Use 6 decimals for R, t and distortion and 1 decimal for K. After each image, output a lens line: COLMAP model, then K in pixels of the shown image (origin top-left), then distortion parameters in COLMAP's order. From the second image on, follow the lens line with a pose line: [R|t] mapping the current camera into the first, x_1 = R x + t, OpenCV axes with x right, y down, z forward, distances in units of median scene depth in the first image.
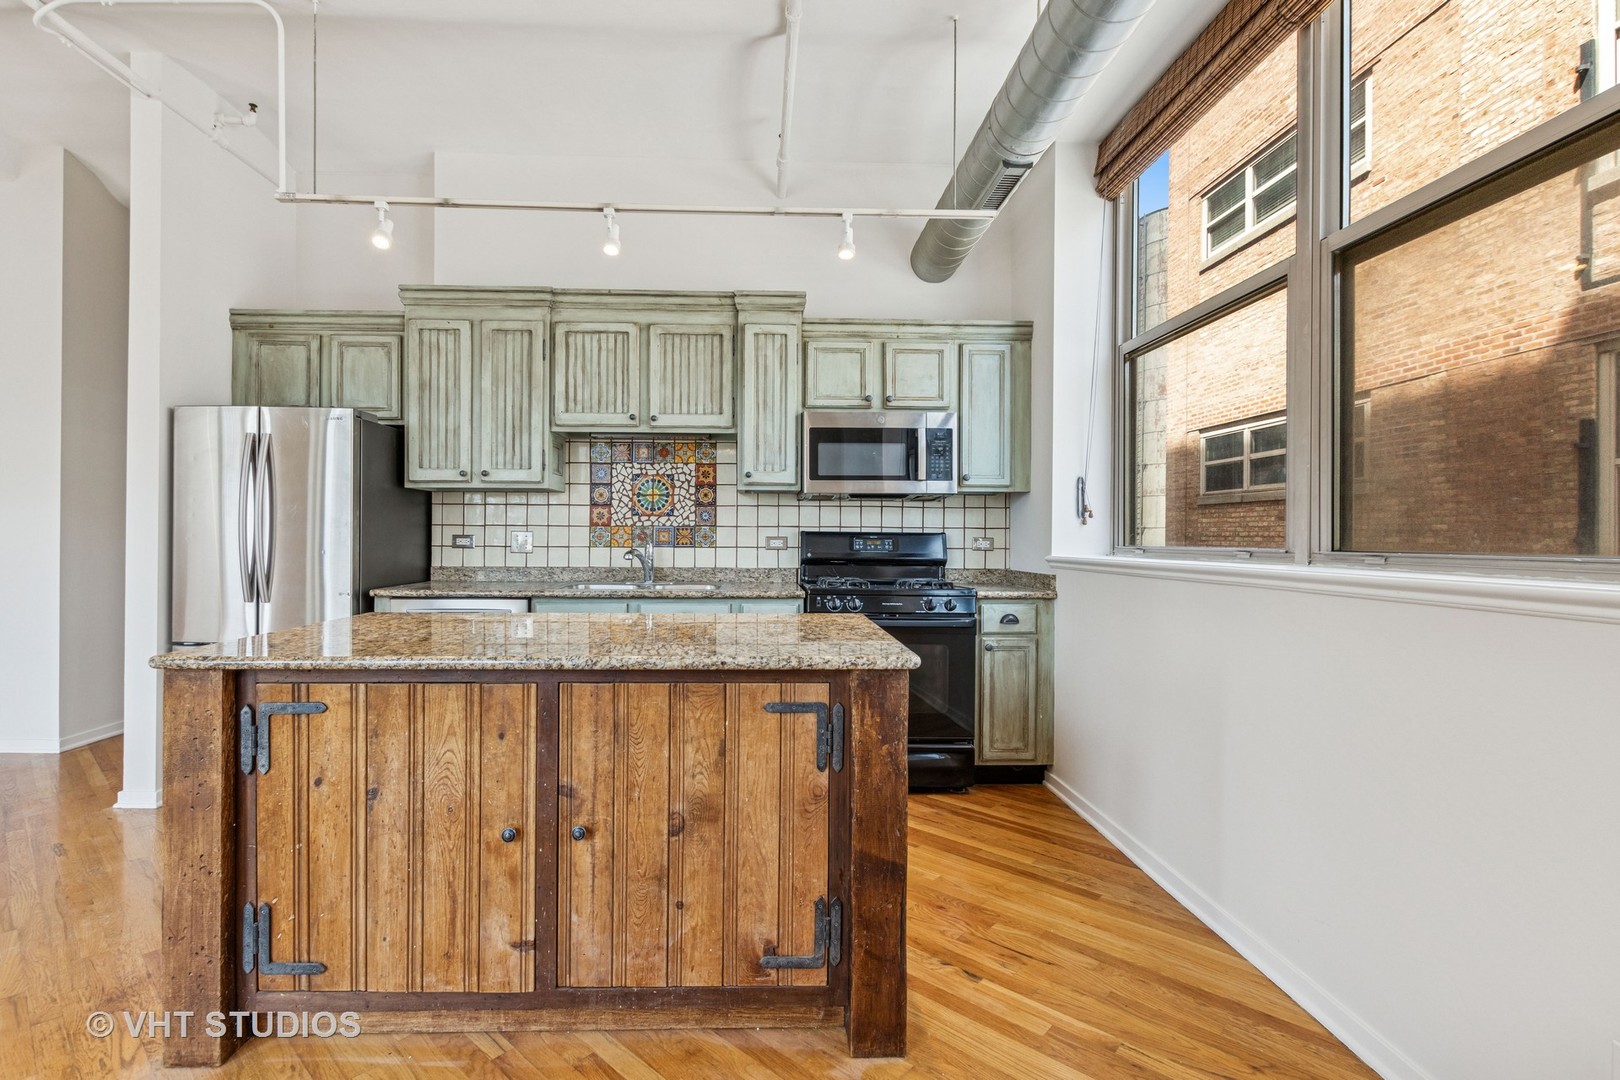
lens RADIAL K [[750.1, 0, 776.6], [0, 750.1, 534.8], [0, 0, 1]] dist [-0.001722, 0.000727]
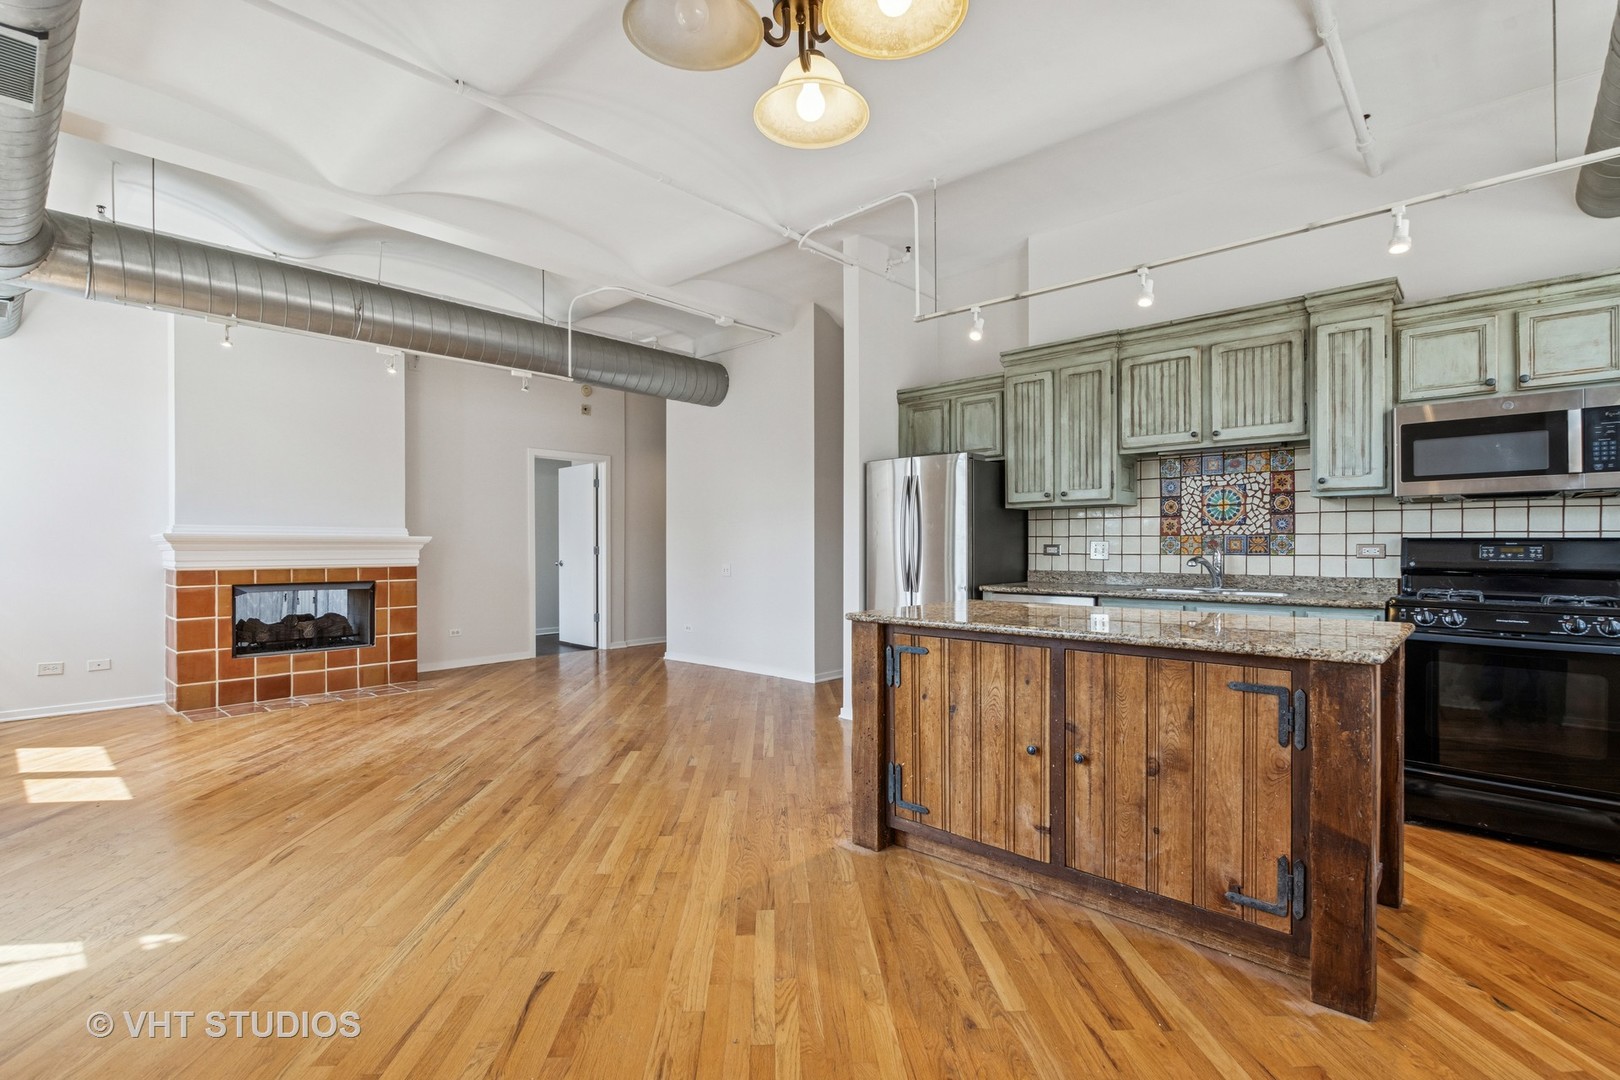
lens RADIAL K [[750.1, 0, 812.2], [0, 750.1, 549.5], [0, 0, 1]] dist [-0.001722, 0.000727]
pose [[0.716923, -0.002406, -0.697149, 0.166969], [0.006719, 0.999971, 0.003459, 0.001454], [0.697120, -0.007164, 0.716918, -0.160050]]
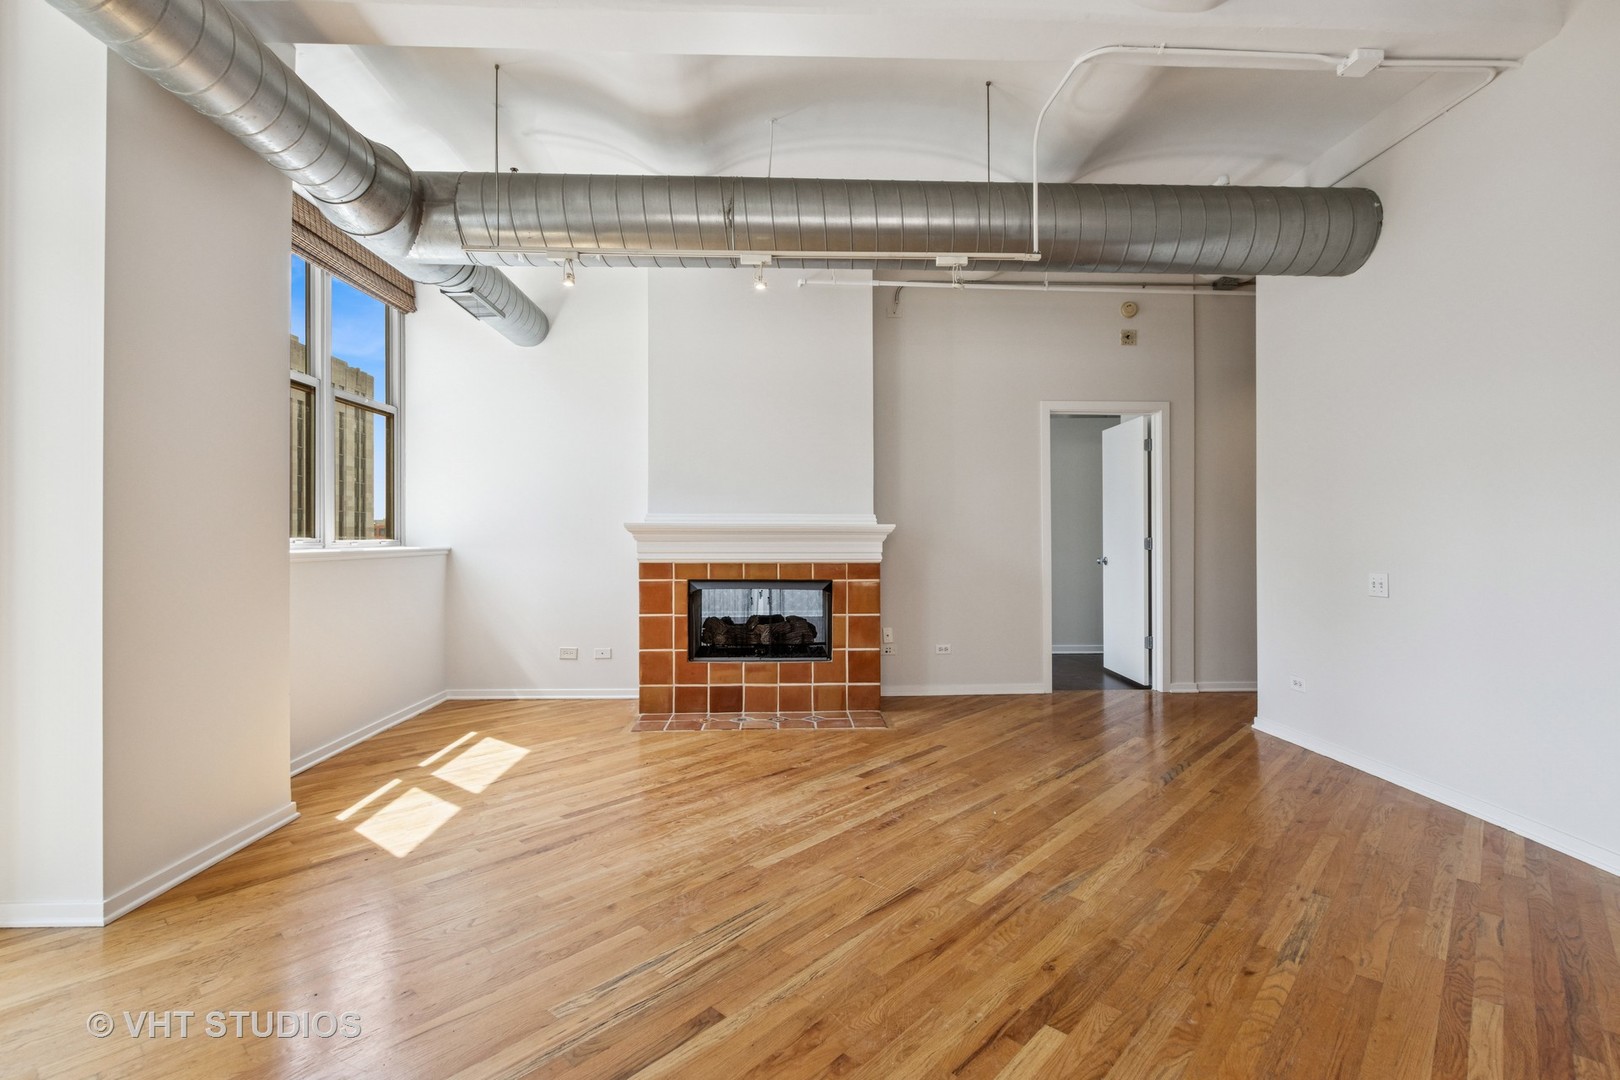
lens RADIAL K [[750.1, 0, 807.0], [0, 750.1, 532.7], [0, 0, 1]] dist [-0.001722, 0.000727]
pose [[-0.002690, -0.007680, -0.999967, -0.351115], [0.002874, 0.999966, -0.007688, -0.004296], [0.999992, -0.002894, -0.002668, 0.322503]]
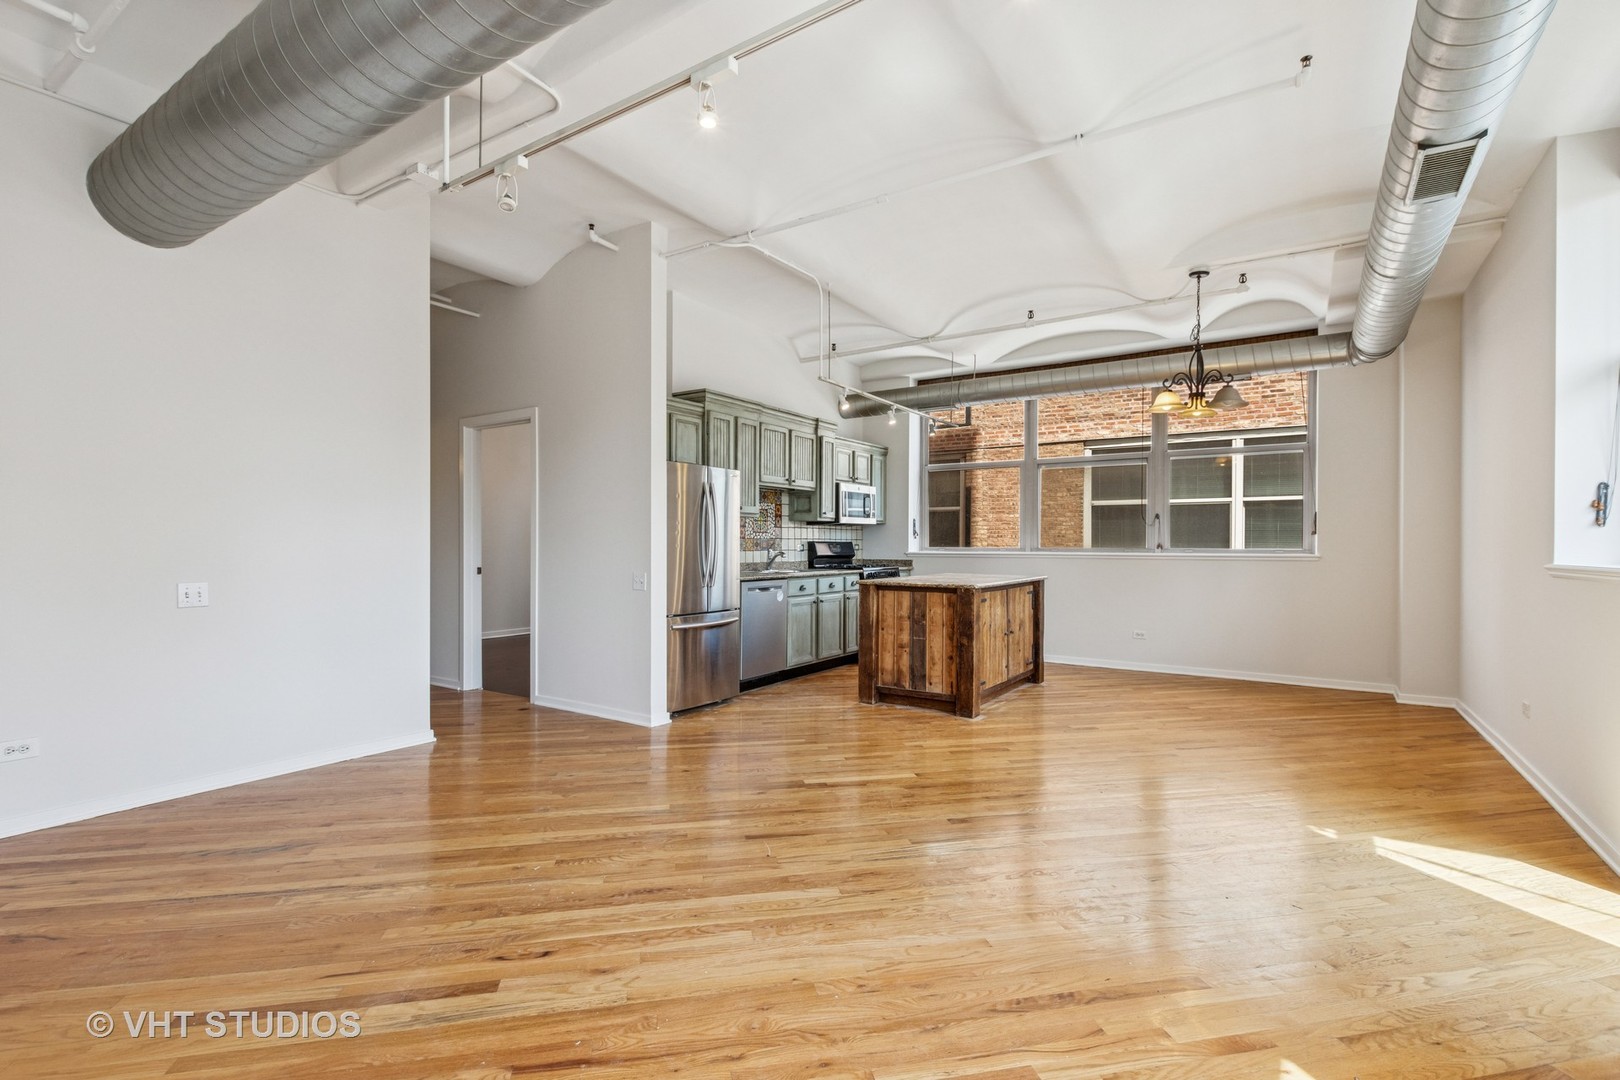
lens RADIAL K [[750.1, 0, 803.1], [0, 750.1, 546.2], [0, 0, 1]] dist [-0.001722, 0.000727]
pose [[0.589879, -0.007859, 0.807454, -1.663715], [-0.001132, 0.999944, 0.010559, -0.014004], [-0.807491, -0.007143, 0.589837, -0.114118]]
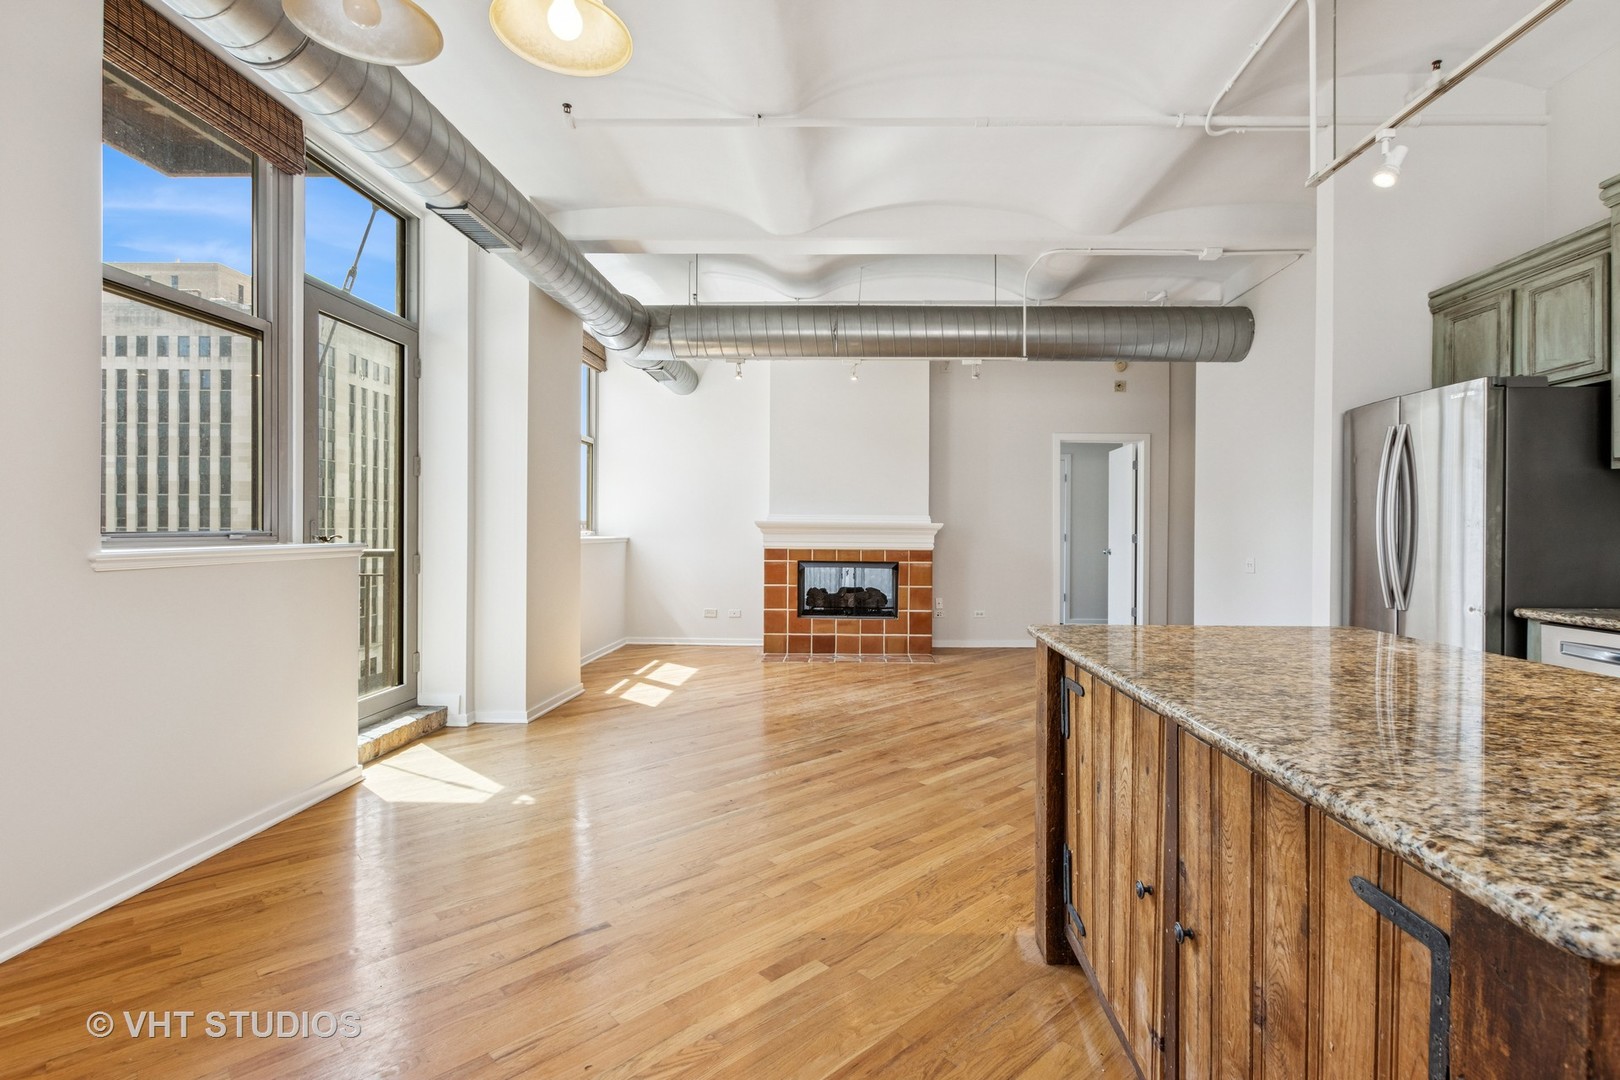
lens RADIAL K [[750.1, 0, 851.8], [0, 750.1, 535.7], [0, 0, 1]] dist [-0.001722, 0.000727]
pose [[-0.041499, 0.000538, -0.999138, 0.230357], [-0.005066, 0.999987, 0.000749, 0.002355], [0.999126, 0.005093, -0.041496, 0.323818]]
